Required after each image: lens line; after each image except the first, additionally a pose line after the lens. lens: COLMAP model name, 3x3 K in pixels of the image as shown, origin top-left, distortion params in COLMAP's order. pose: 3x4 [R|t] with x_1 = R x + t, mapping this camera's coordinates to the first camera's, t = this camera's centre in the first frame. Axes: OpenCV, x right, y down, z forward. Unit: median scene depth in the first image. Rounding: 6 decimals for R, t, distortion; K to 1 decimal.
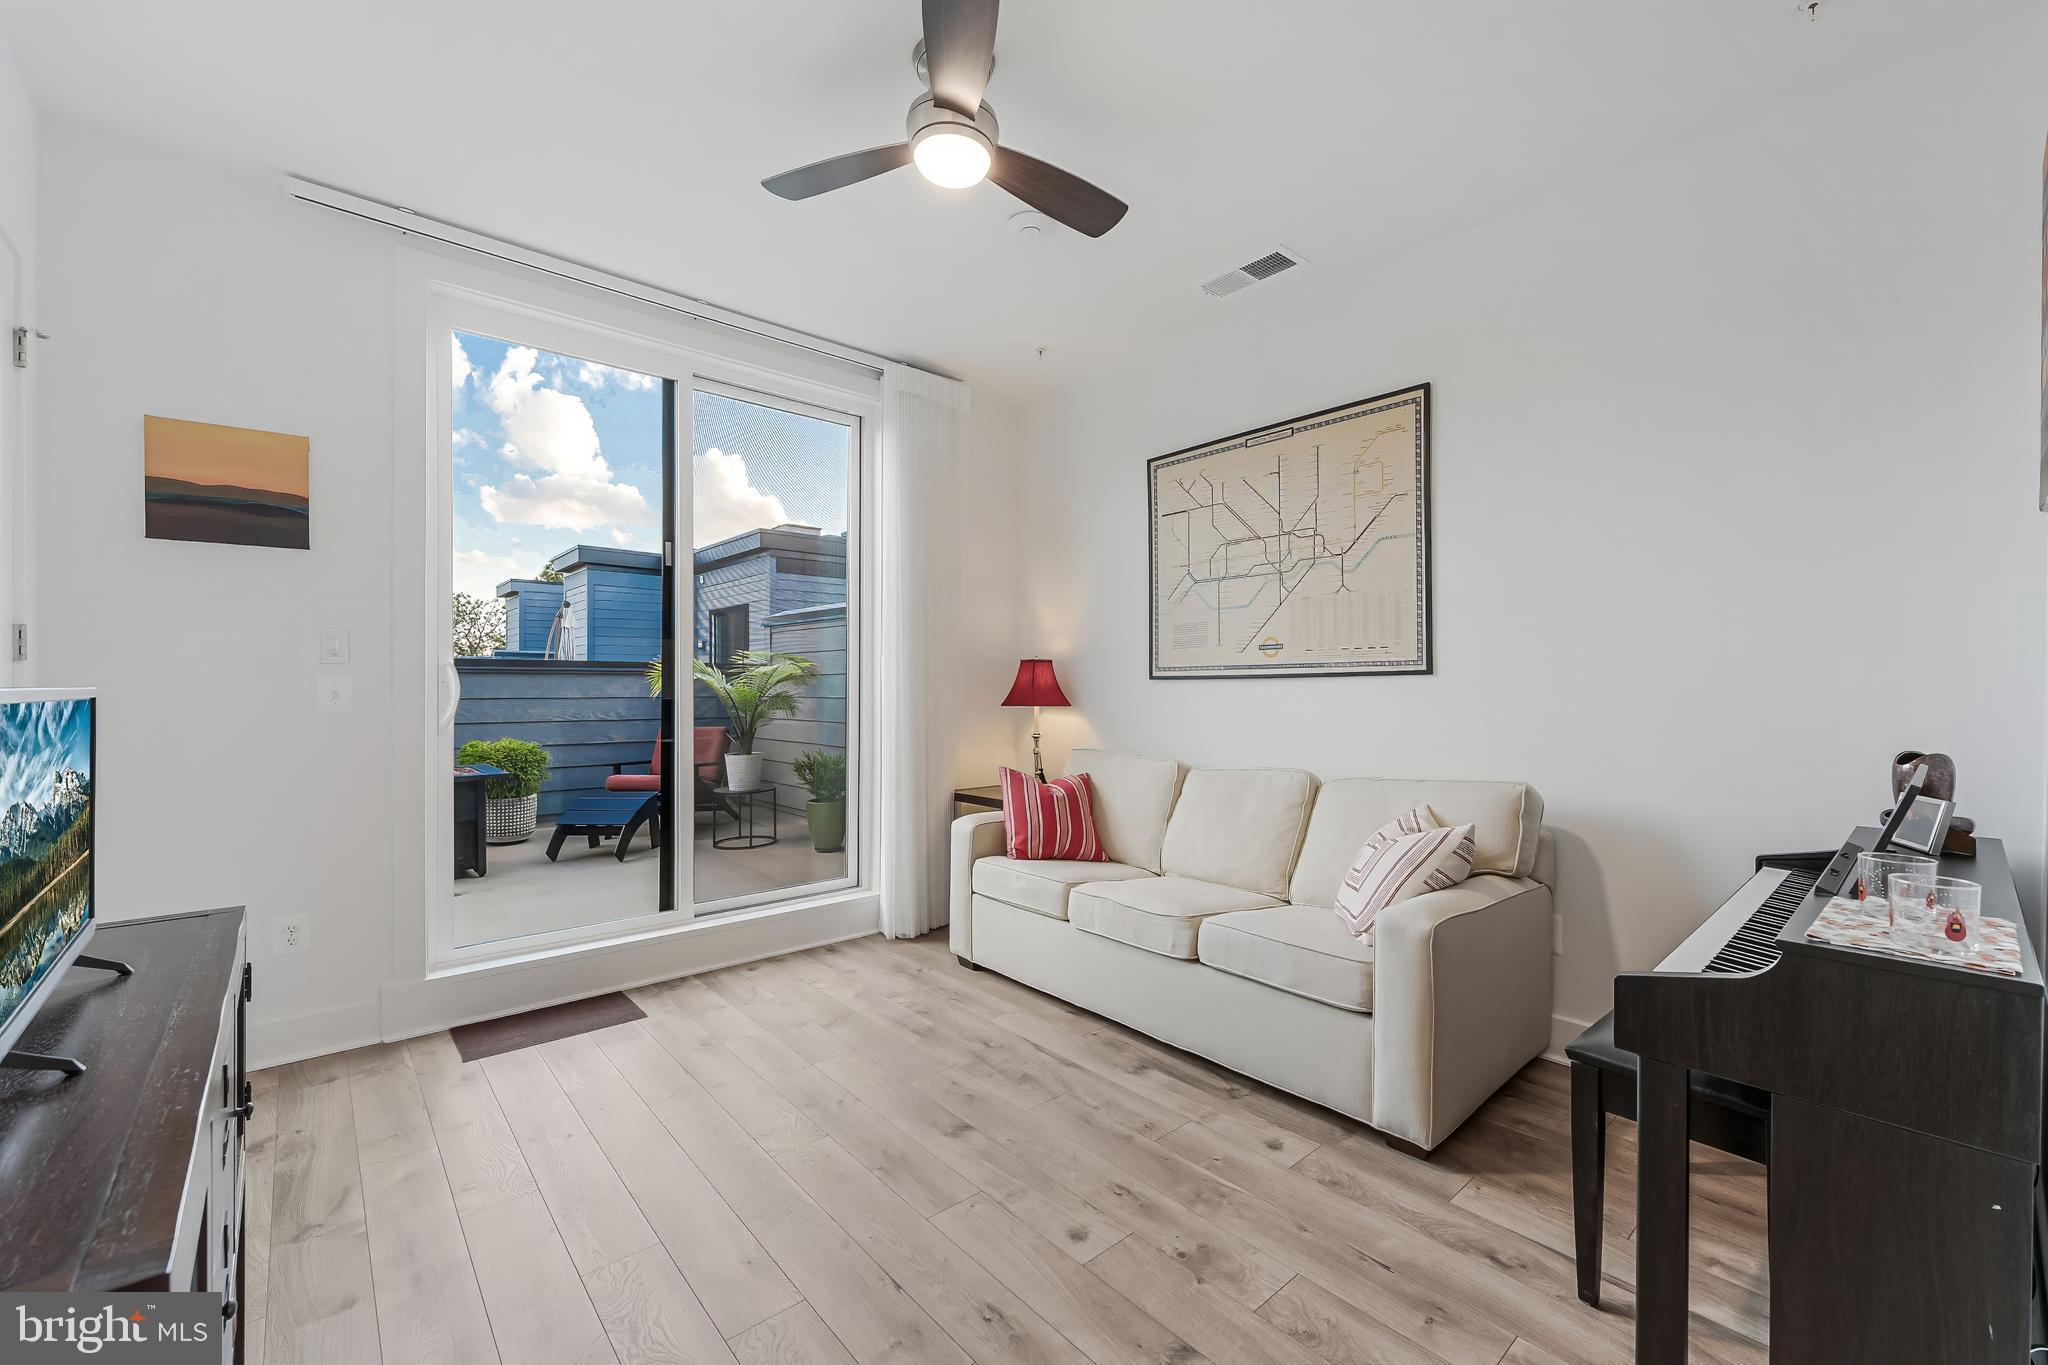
lens RADIAL K [[833.1, 0, 1024.9], [0, 833.1, 689.9], [0, 0, 1]] dist [0.003539, -0.000560]
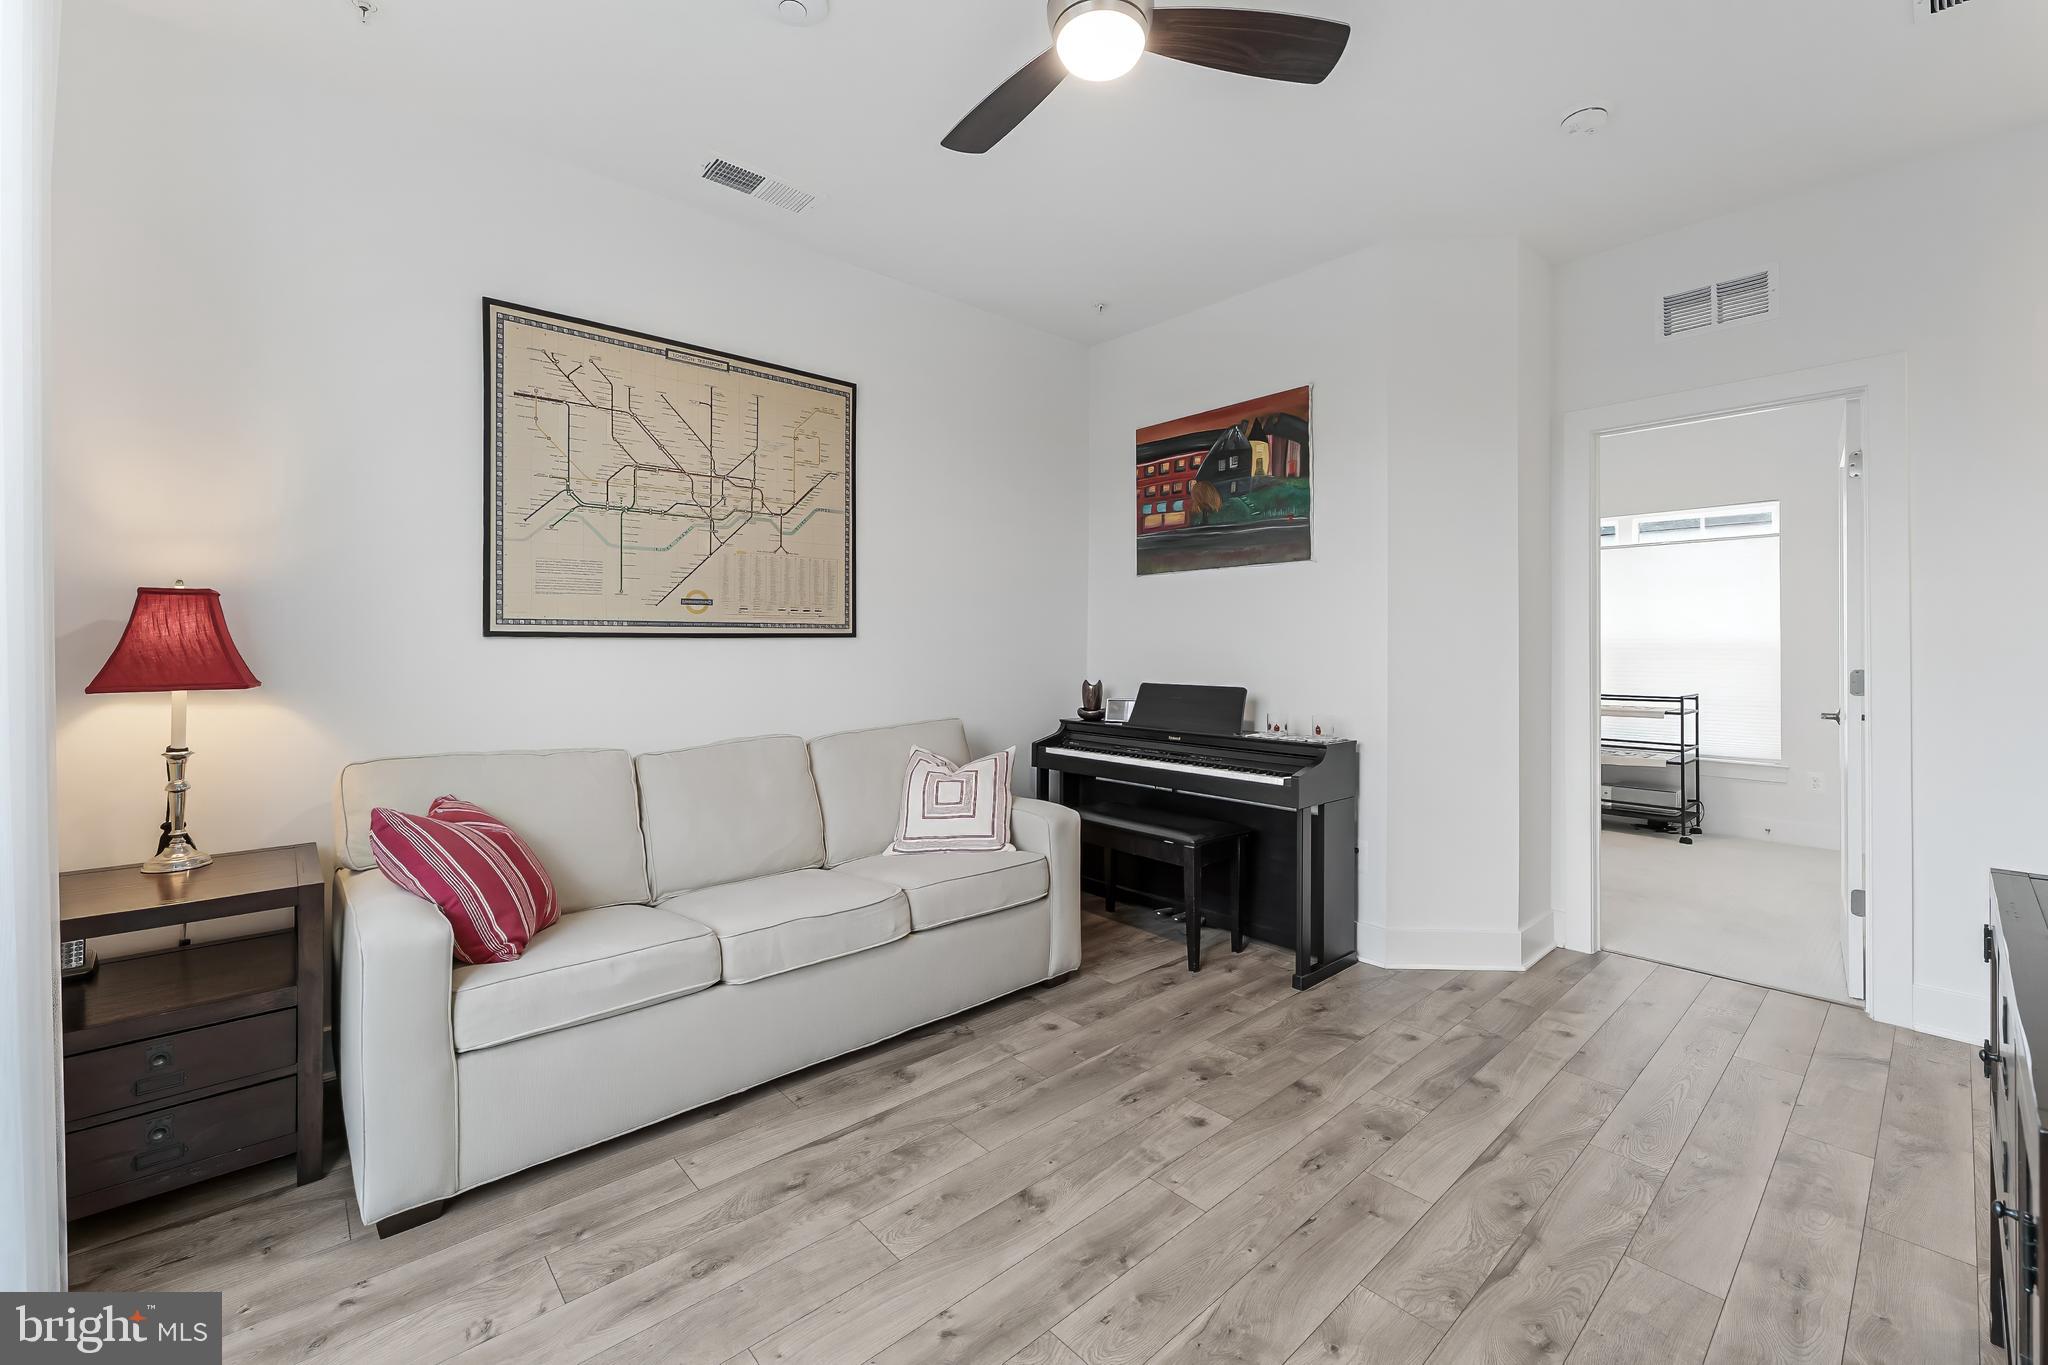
lens RADIAL K [[833.1, 0, 1048.9], [0, 833.1, 643.0], [0, 0, 1]] dist [0.003539, -0.000560]
pose [[-0.026999, 0.002140, 0.999633, -0.647152], [-0.000165, 0.999998, -0.002145, -0.007683], [-0.999635, -0.000223, -0.026998, 0.731591]]
